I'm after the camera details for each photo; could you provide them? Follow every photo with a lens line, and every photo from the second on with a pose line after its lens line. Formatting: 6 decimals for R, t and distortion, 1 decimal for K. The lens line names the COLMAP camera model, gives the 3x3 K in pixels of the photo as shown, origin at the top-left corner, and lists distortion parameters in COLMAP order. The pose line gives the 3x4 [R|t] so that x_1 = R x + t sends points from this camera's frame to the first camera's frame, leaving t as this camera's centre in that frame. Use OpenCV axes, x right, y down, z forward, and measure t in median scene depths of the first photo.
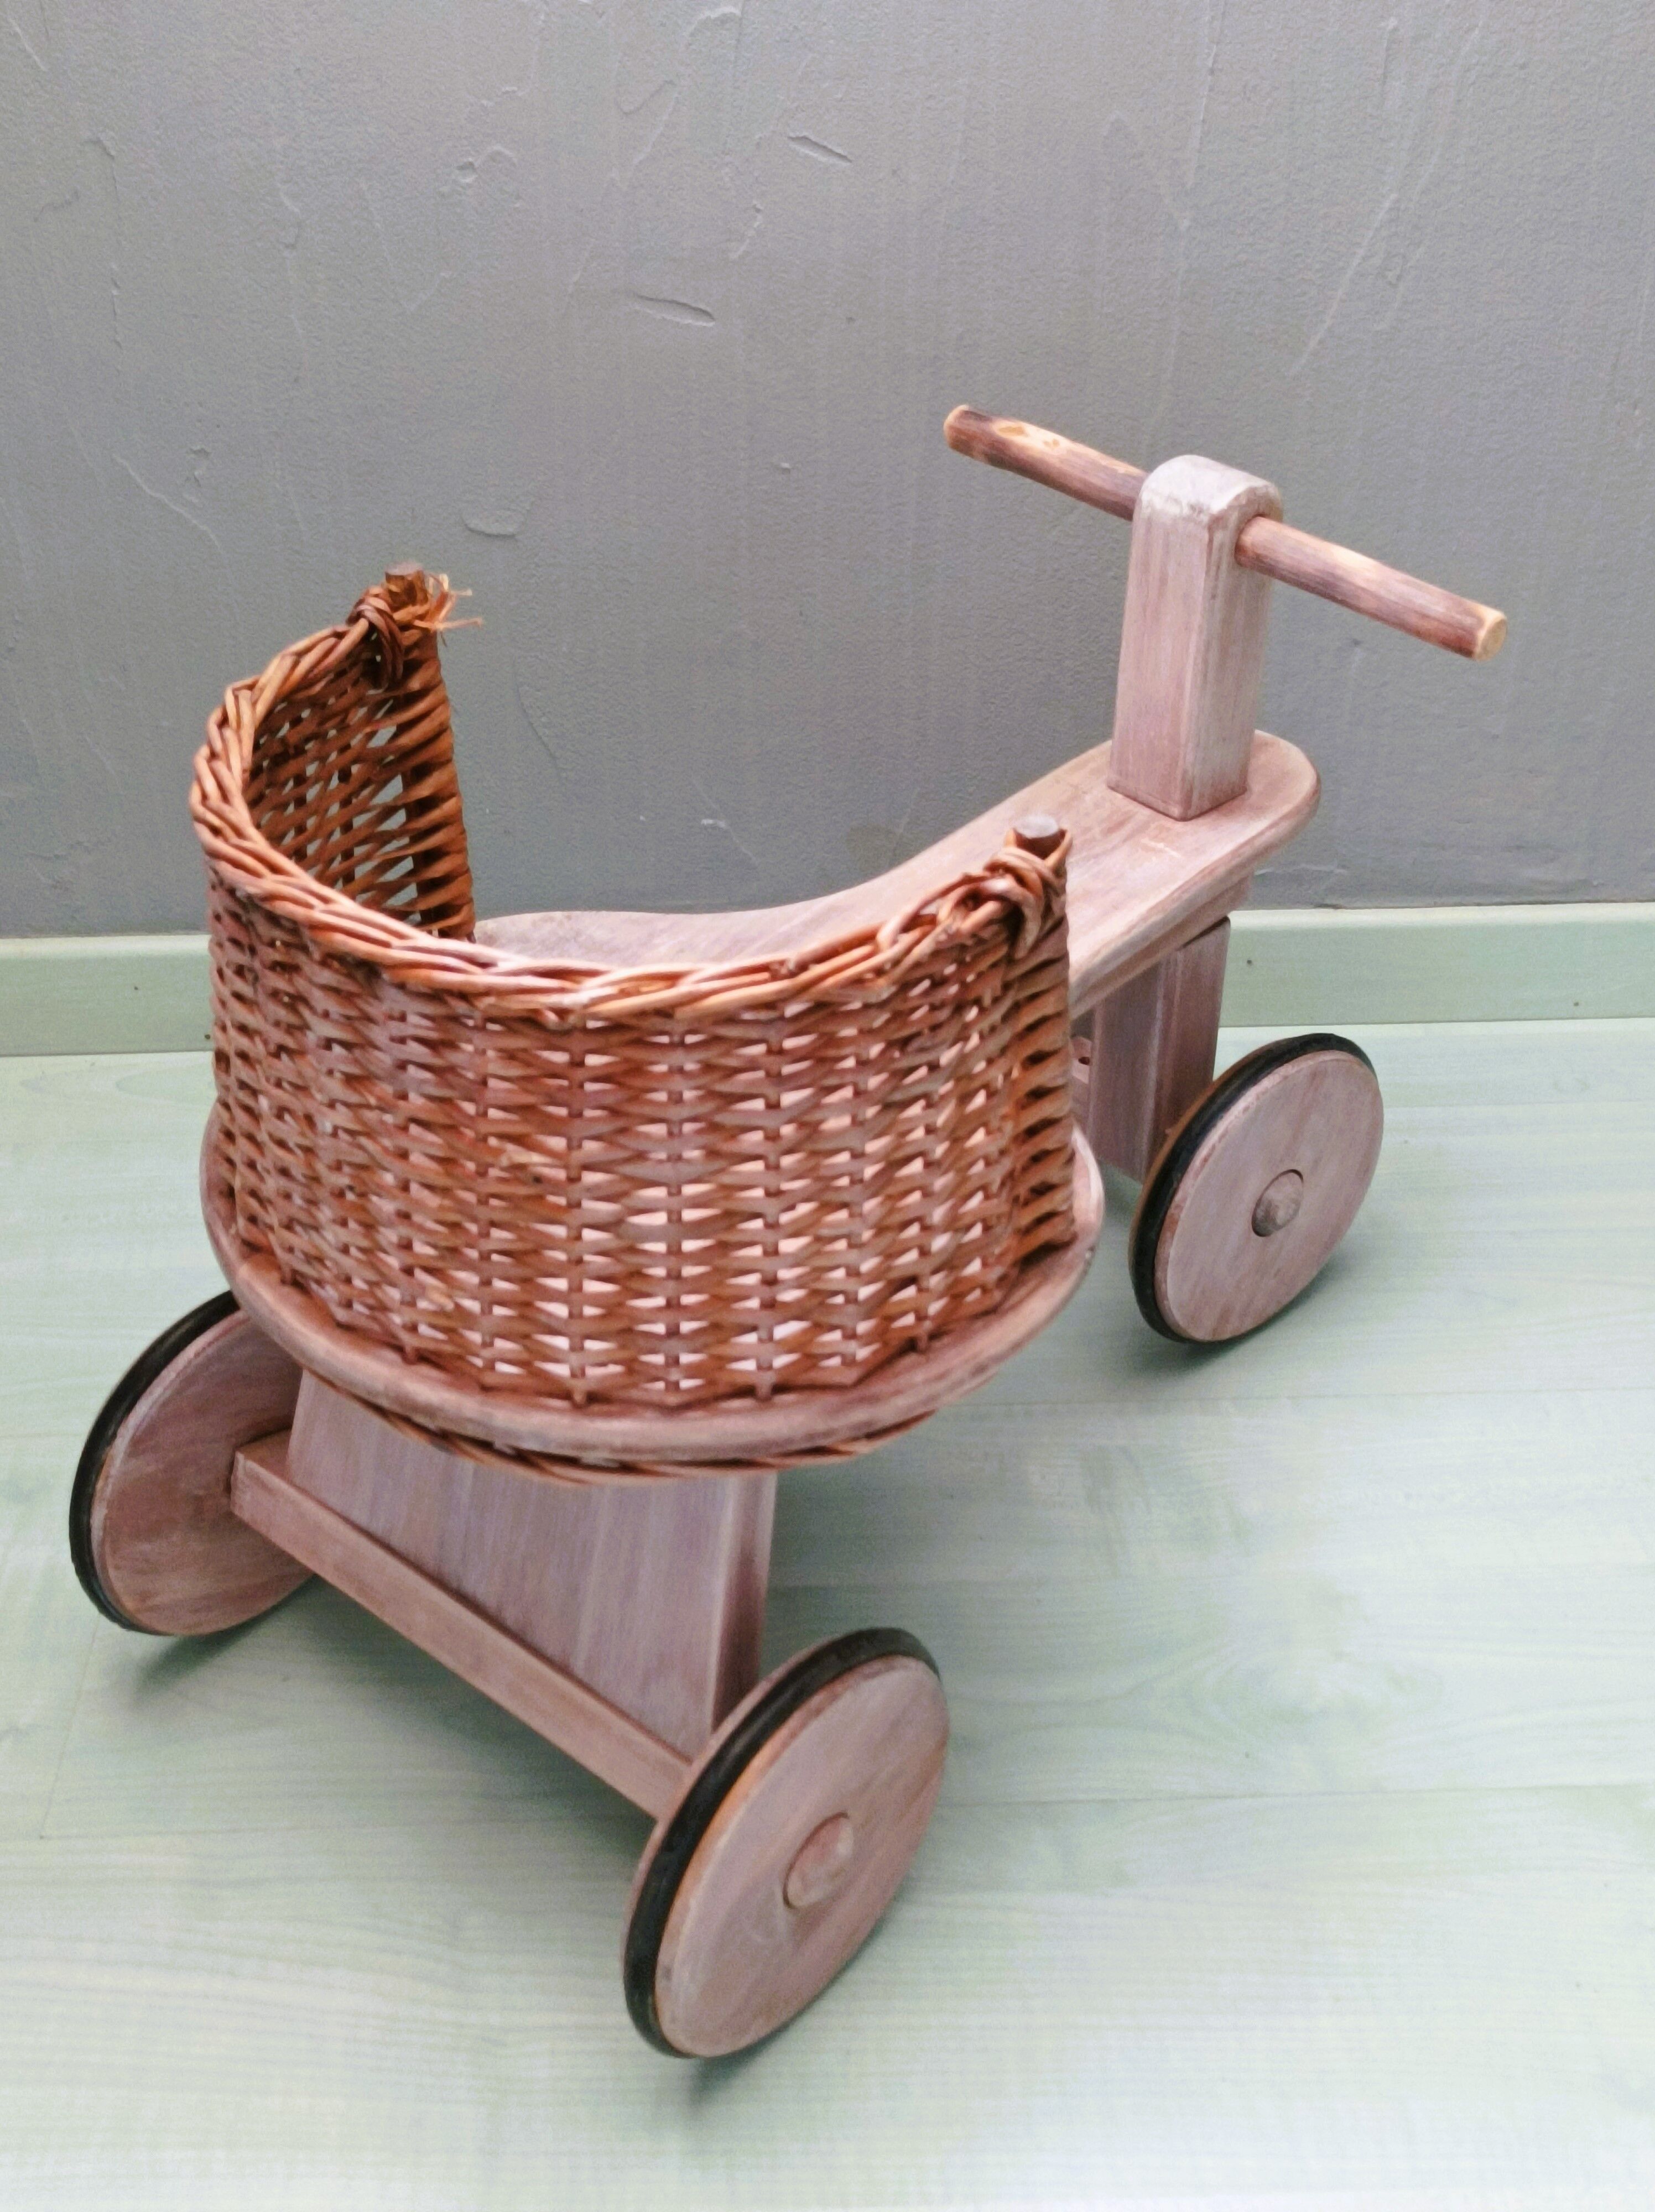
lens RADIAL K [[2508.9, 0, 827.5], [0, 2508.9, 1106.0], [0, 0, 1]] dist [0.061124, -0.113269]
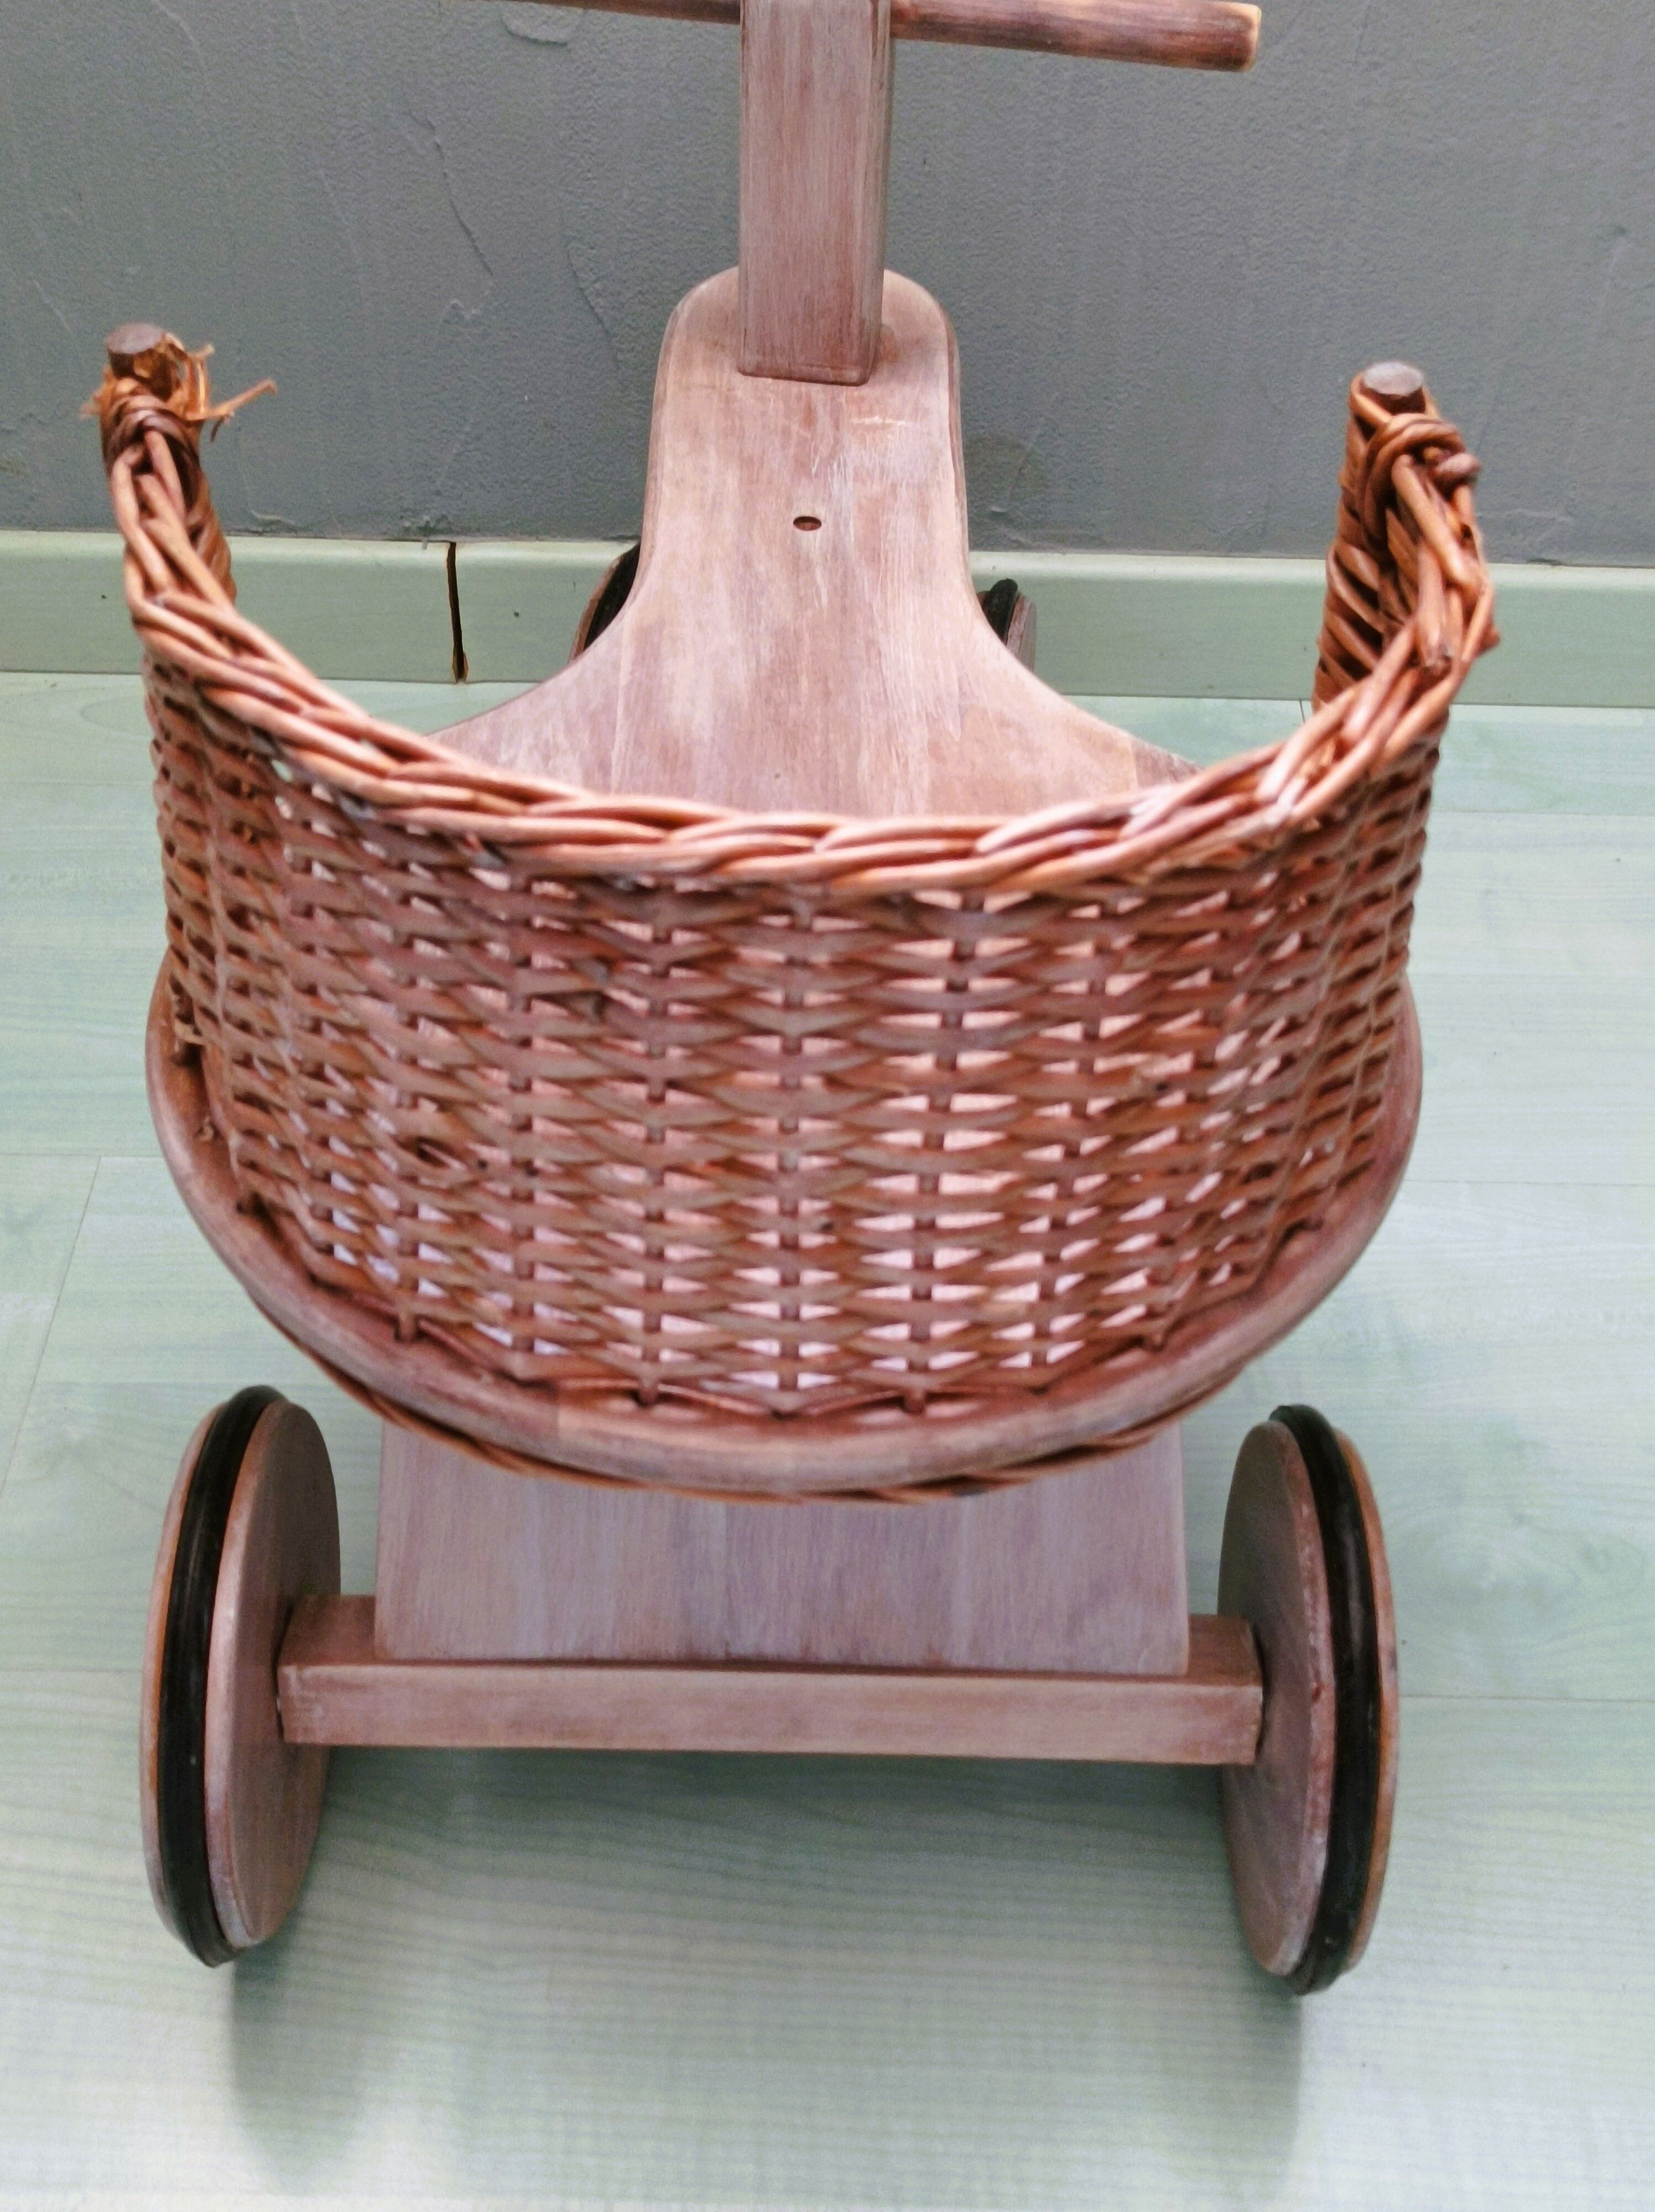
lens RADIAL K [[2508.9, 0, 827.5], [0, 2508.9, 1106.0], [0, 0, 1]] dist [0.061124, -0.113269]
pose [[0.998589, 0.050374, -0.016803, -0.017186], [-0.046851, 0.984712, 0.167772, -0.045511], [0.024997, -0.166748, 0.985683, 0.215936]]
